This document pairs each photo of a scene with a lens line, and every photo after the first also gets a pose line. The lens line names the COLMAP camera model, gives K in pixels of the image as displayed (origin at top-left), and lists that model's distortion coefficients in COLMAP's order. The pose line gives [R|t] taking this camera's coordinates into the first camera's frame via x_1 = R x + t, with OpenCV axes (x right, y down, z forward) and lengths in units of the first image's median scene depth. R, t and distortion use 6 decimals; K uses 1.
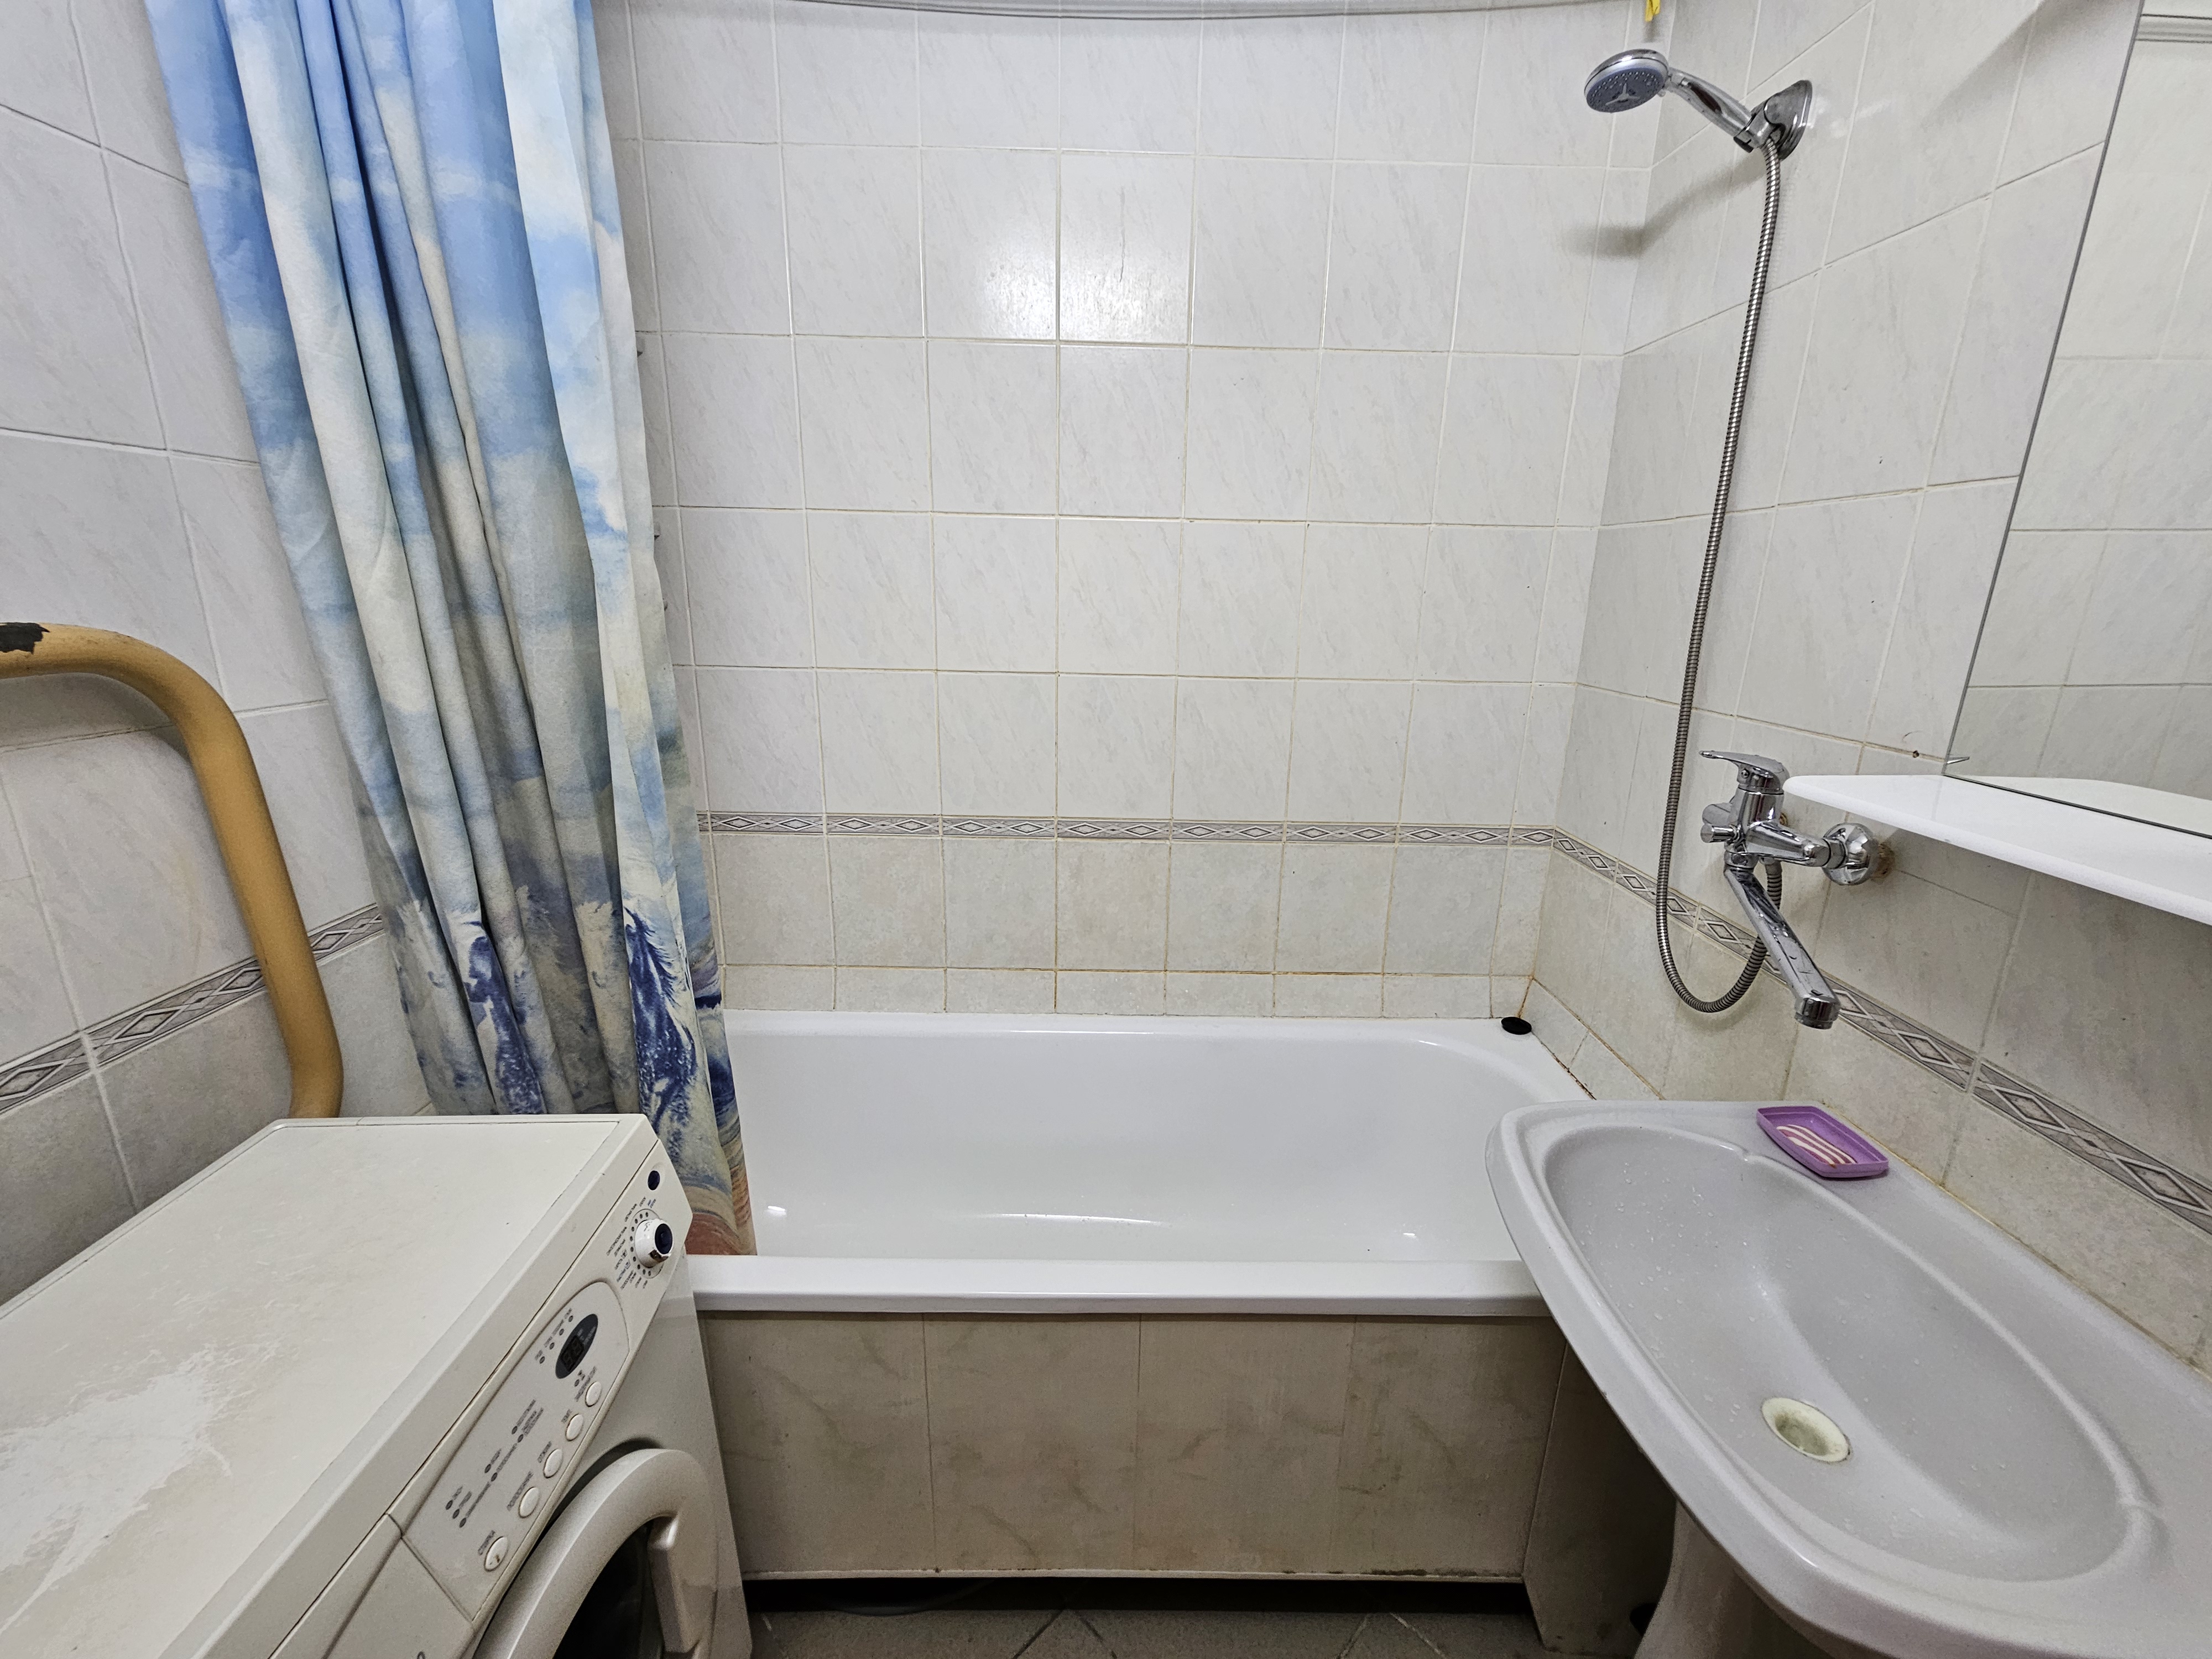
lens RADIAL K [[894.7, 0, 1123.7], [0, 894.7, 825.3], [0, 0, 1]] dist [-0.003158, 0.000844]
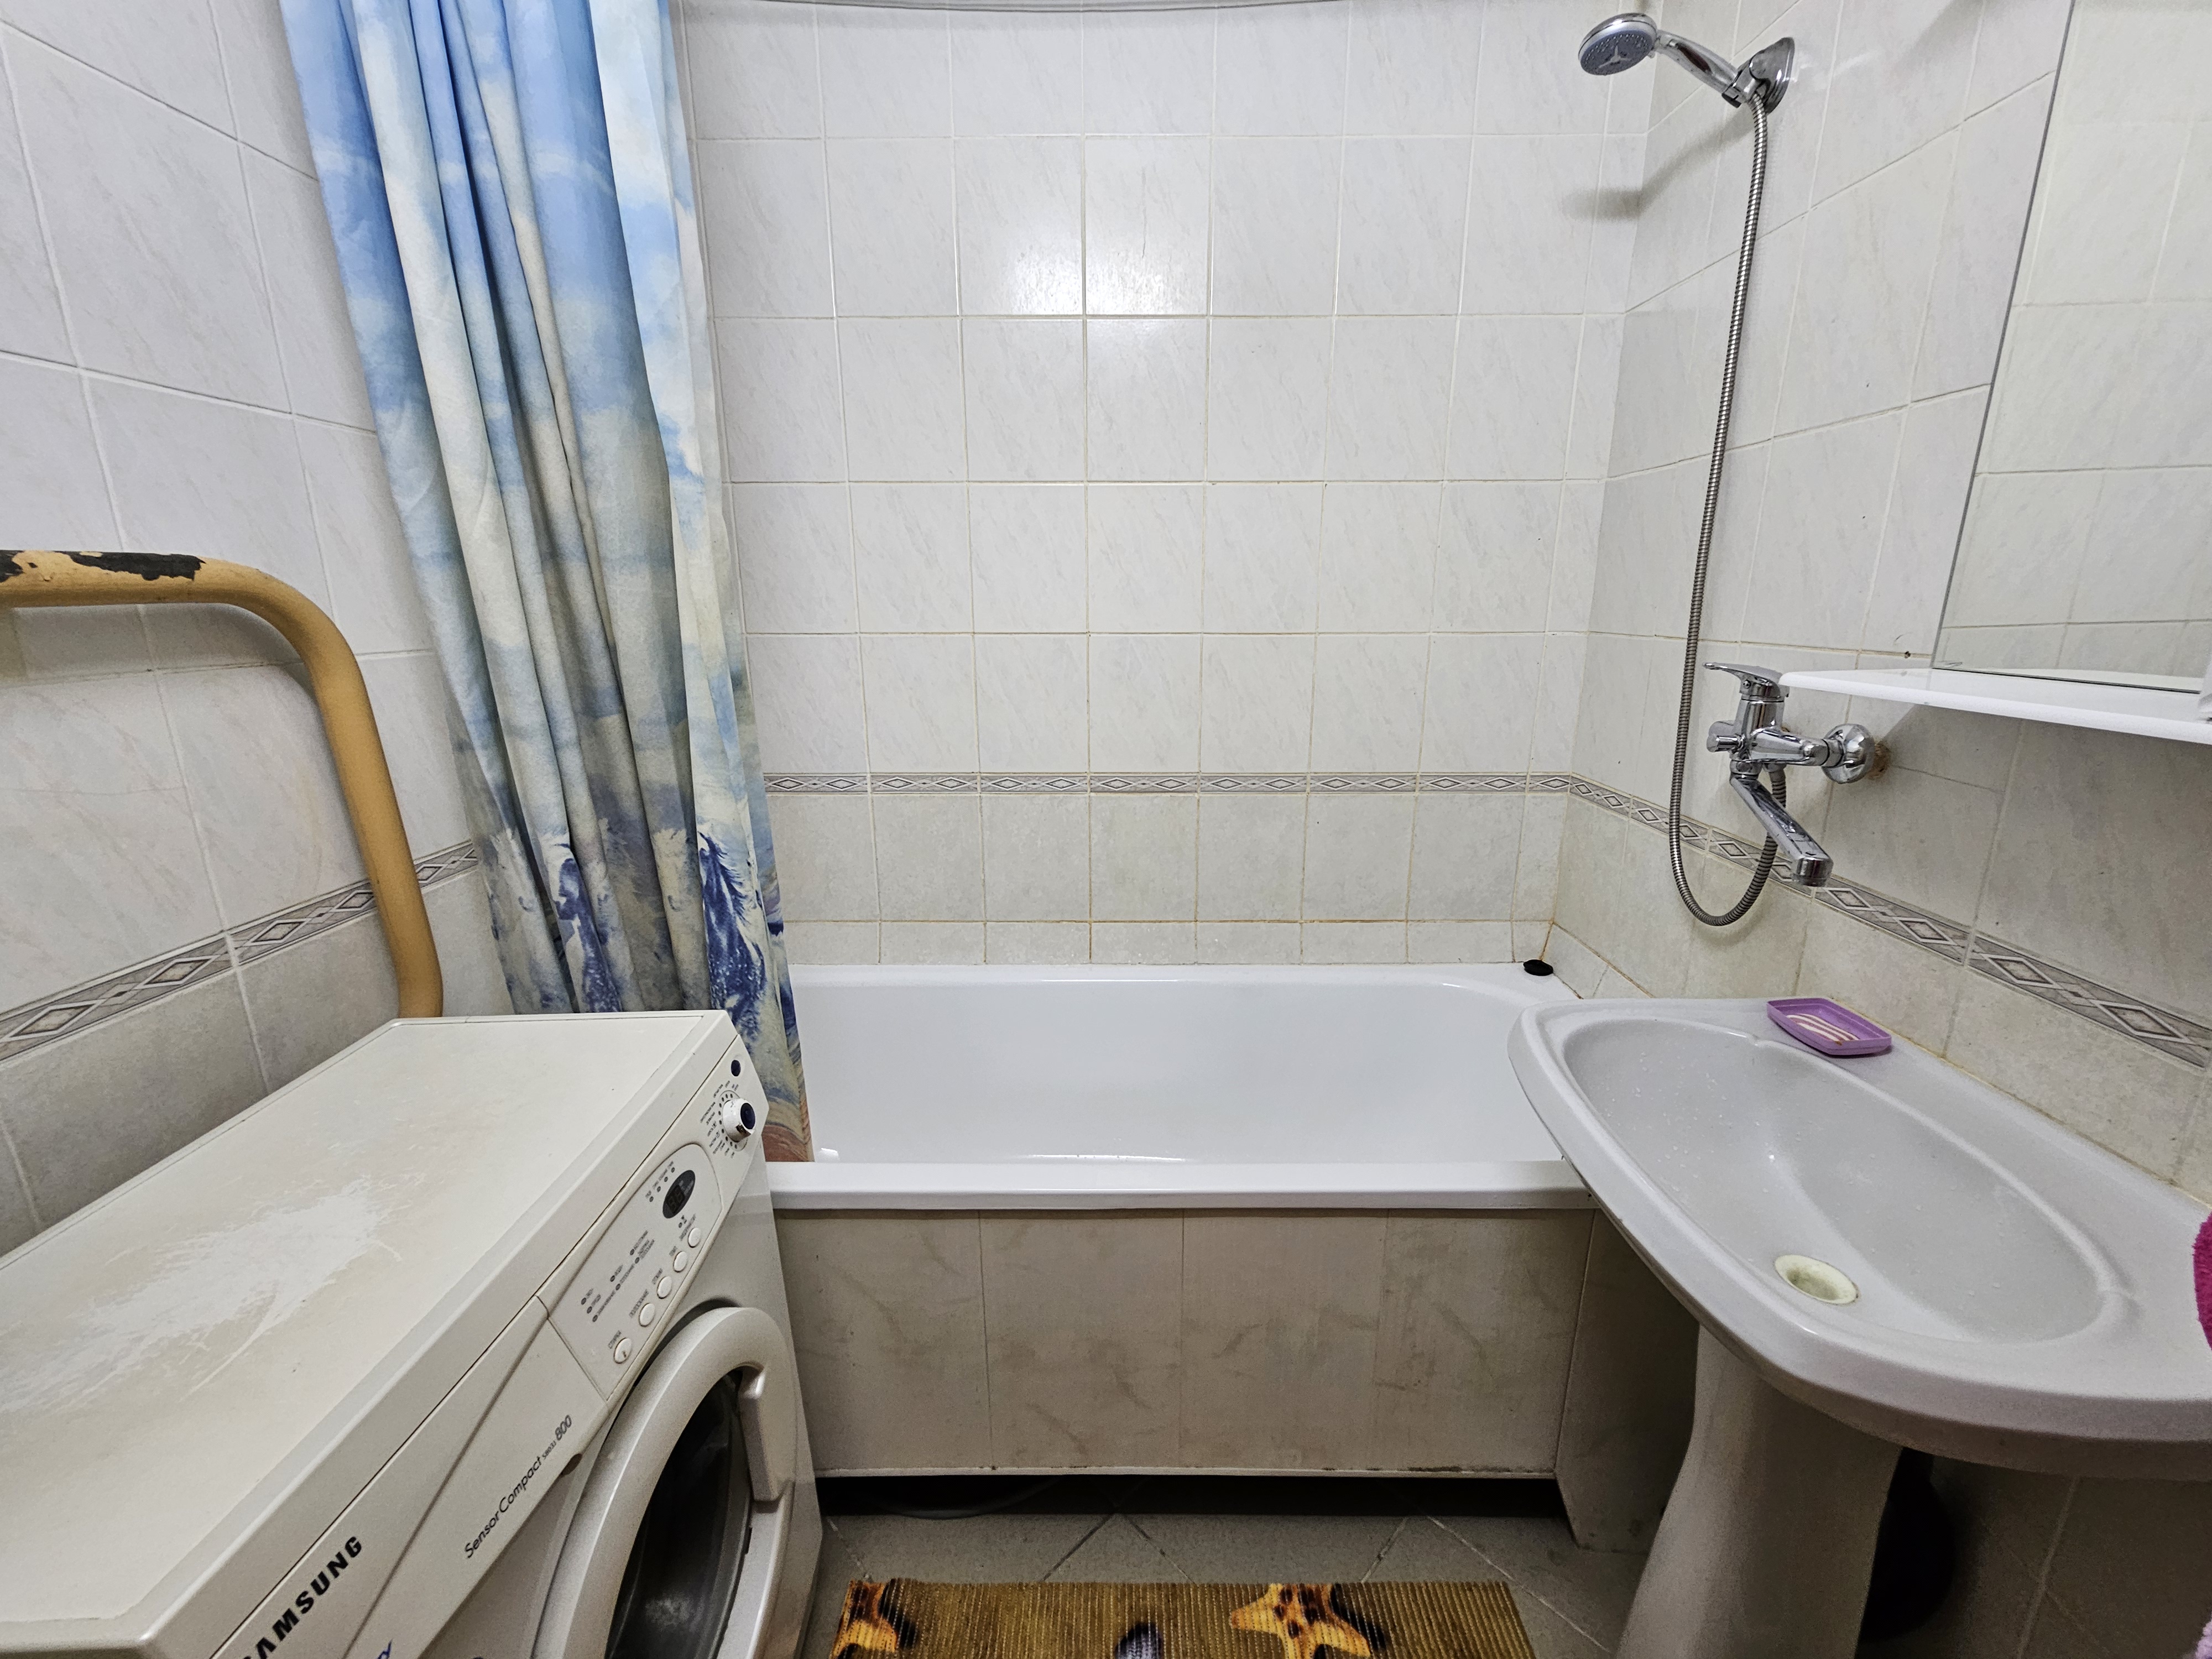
lens RADIAL K [[894.7, 0, 1124.1], [0, 894.7, 826.1], [0, 0, 1]] dist [-0.003158, 0.000844]
pose [[0.999637, -0.017914, -0.020124, -0.021833], [0.017653, 0.999759, -0.013059, 0.102154], [0.020353, 0.012699, 0.999712, -0.065523]]
